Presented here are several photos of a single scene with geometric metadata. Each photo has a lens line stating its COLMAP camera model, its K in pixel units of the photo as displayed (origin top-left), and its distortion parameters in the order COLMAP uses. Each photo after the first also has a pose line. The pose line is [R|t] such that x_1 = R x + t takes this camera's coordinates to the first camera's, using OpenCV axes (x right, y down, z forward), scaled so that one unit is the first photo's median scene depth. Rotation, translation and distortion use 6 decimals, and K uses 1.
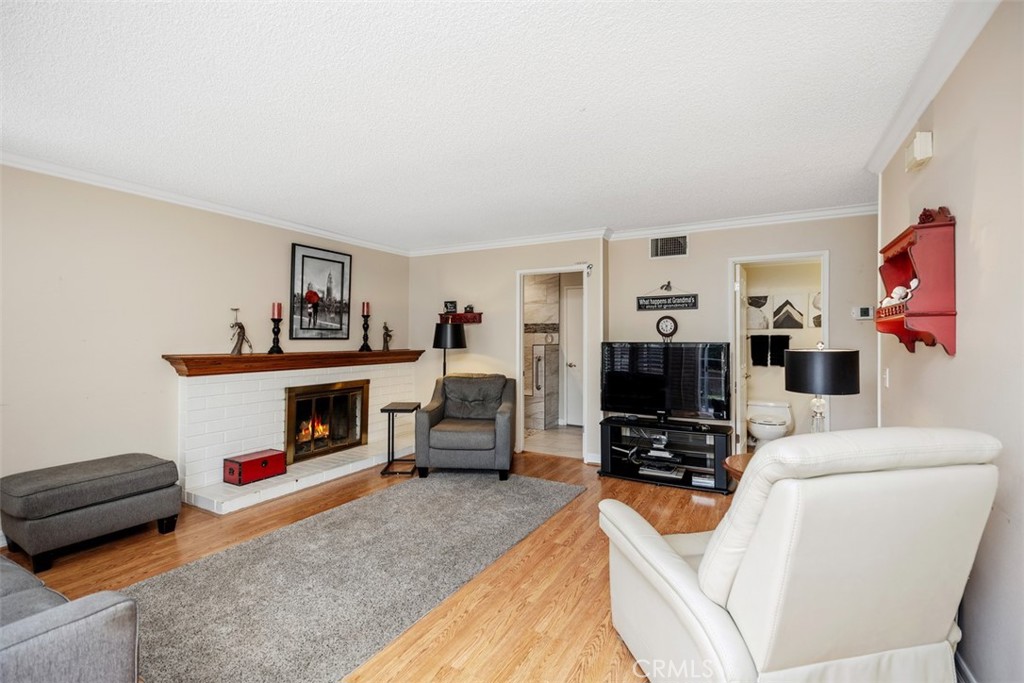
lens RADIAL K [[461.1, 0, 512.7], [0, 461.1, 337.2], [0, 0, 1]] dist [0.005227, 0.000233]
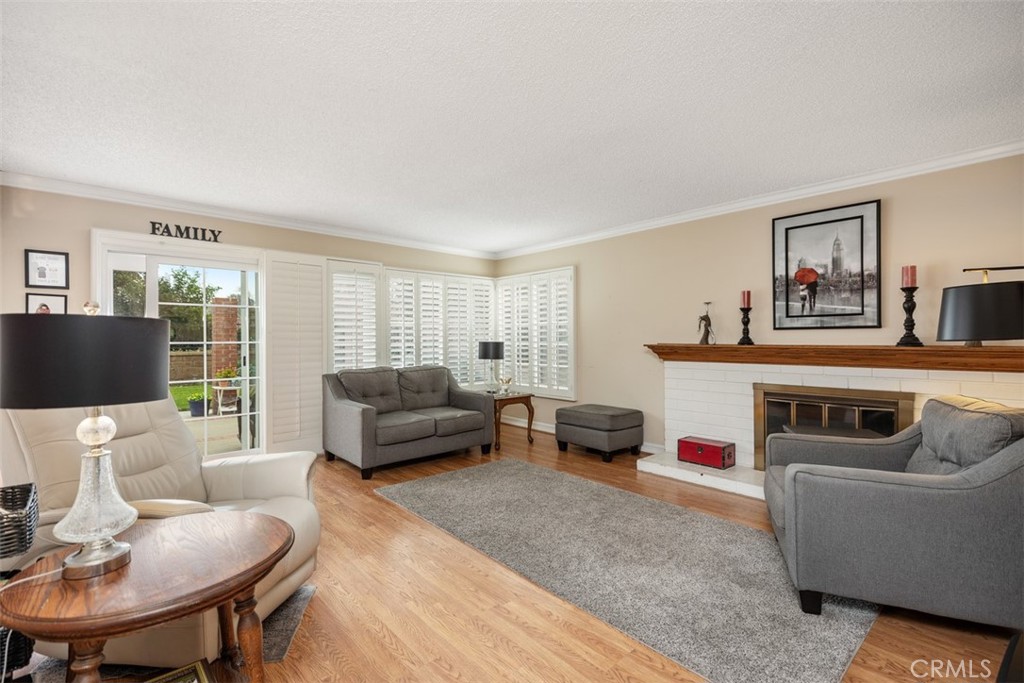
lens RADIAL K [[461.1, 0, 505.6], [0, 461.1, 340.9], [0, 0, 1]] dist [0.005227, 0.000233]
pose [[-0.332213, -0.002522, -0.943201, 0.503742], [0.002772, 0.999989, -0.003650, 0.027403], [0.943200, -0.003827, -0.332202, 0.804311]]
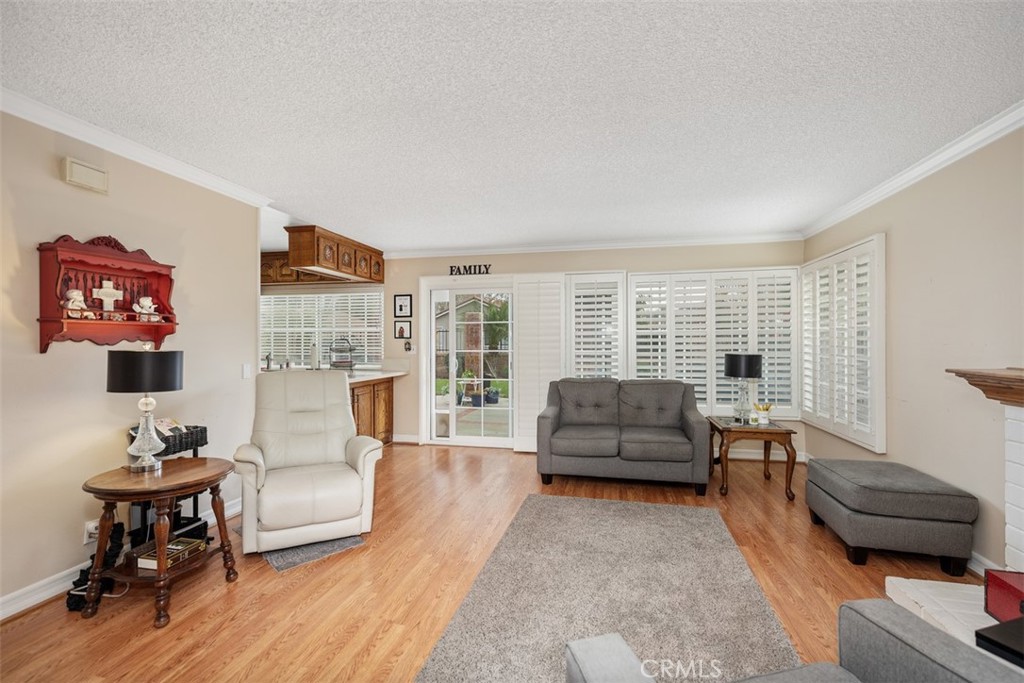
lens RADIAL K [[461.1, 0, 509.2], [0, 461.1, 342.4], [0, 0, 1]] dist [0.005227, 0.000233]
pose [[-0.962952, -0.001955, -0.269664, 0.083548], [-0.001980, 0.999998, -0.000179, 0.003248], [0.269664, 0.000361, -0.962954, 1.132357]]
